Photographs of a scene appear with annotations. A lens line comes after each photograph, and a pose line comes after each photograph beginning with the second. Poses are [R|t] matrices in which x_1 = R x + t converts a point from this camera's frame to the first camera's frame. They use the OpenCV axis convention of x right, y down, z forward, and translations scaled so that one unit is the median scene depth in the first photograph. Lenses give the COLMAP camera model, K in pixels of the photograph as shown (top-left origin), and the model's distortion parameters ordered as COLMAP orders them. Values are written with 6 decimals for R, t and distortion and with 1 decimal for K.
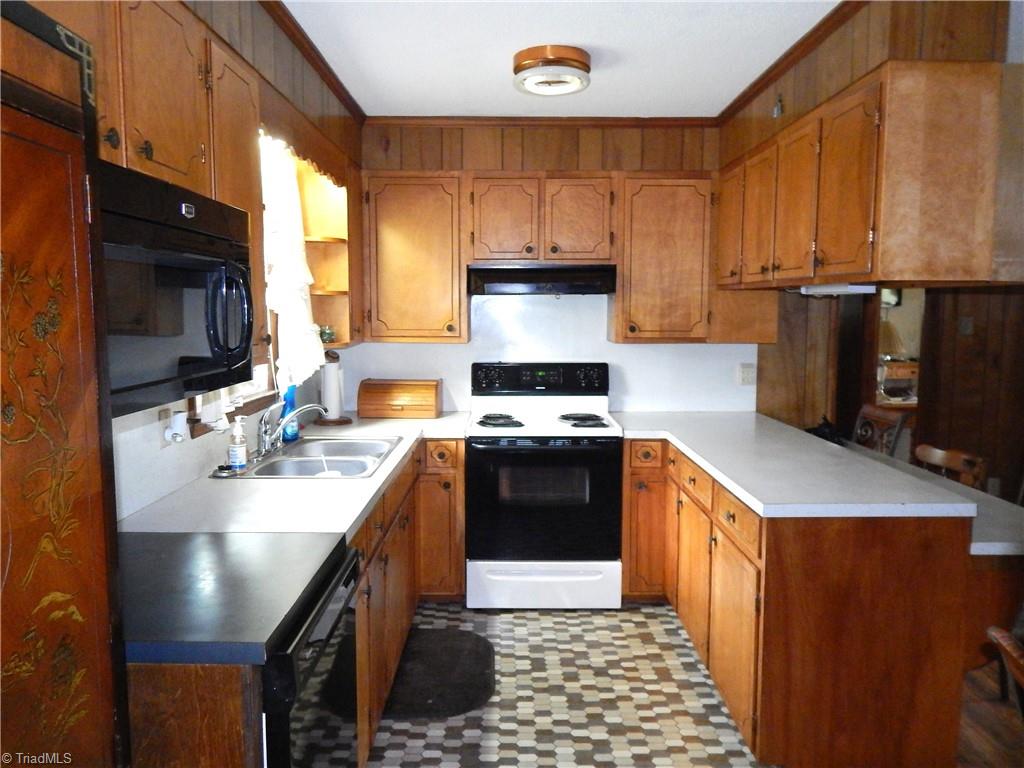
lens RADIAL K [[741.0, 0, 512.0], [0, 741.0, 384.0], [0, 0, 1]] dist [-0.003197, -0.012445]
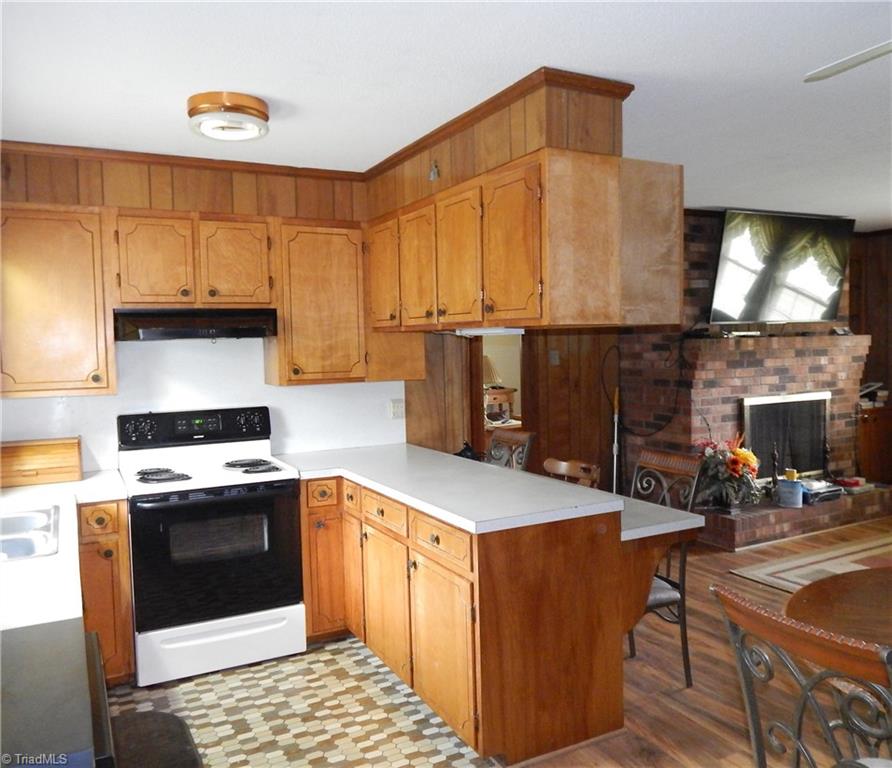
lens RADIAL K [[749.6, 0, 446.0], [0, 749.6, 384.0], [0, 0, 1]] dist [-0.003960, -0.005333]
pose [[0.882392, -0.047132, 0.468149, -0.151745], [0.071089, 0.996903, -0.033628, -0.008760], [-0.465114, 0.062953, 0.883009, -0.001584]]
